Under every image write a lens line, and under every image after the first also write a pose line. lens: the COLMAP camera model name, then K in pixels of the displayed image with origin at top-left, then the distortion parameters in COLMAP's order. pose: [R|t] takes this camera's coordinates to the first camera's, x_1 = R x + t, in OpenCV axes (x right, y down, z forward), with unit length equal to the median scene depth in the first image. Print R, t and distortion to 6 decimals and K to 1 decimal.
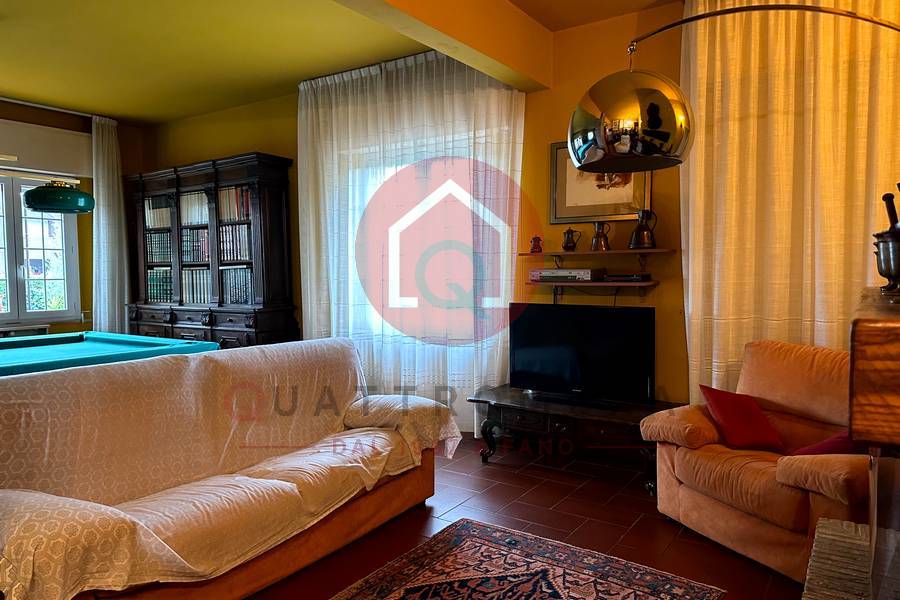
lens RADIAL K [[628.7, 0, 450.0], [0, 628.7, 300.0], [0, 0, 1]] dist [0.098676, -0.134926]
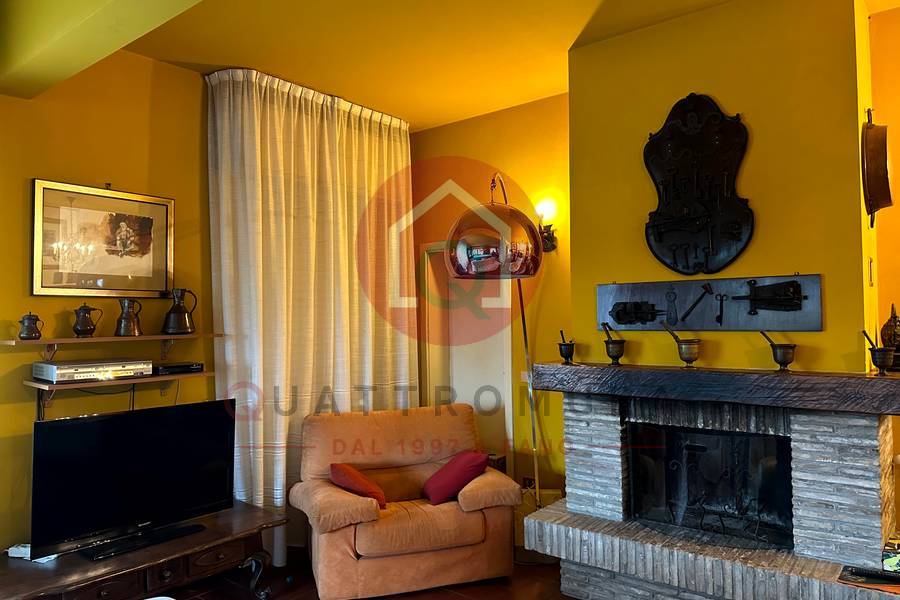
lens RADIAL K [[628.7, 0, 450.0], [0, 628.7, 300.0], [0, 0, 1]] dist [0.098676, -0.134926]
pose [[0.071456, 0.036554, 0.996774, -0.511344], [0.055581, 0.997630, -0.040570, -0.067654], [-0.995894, 0.058301, 0.069255, 0.547070]]
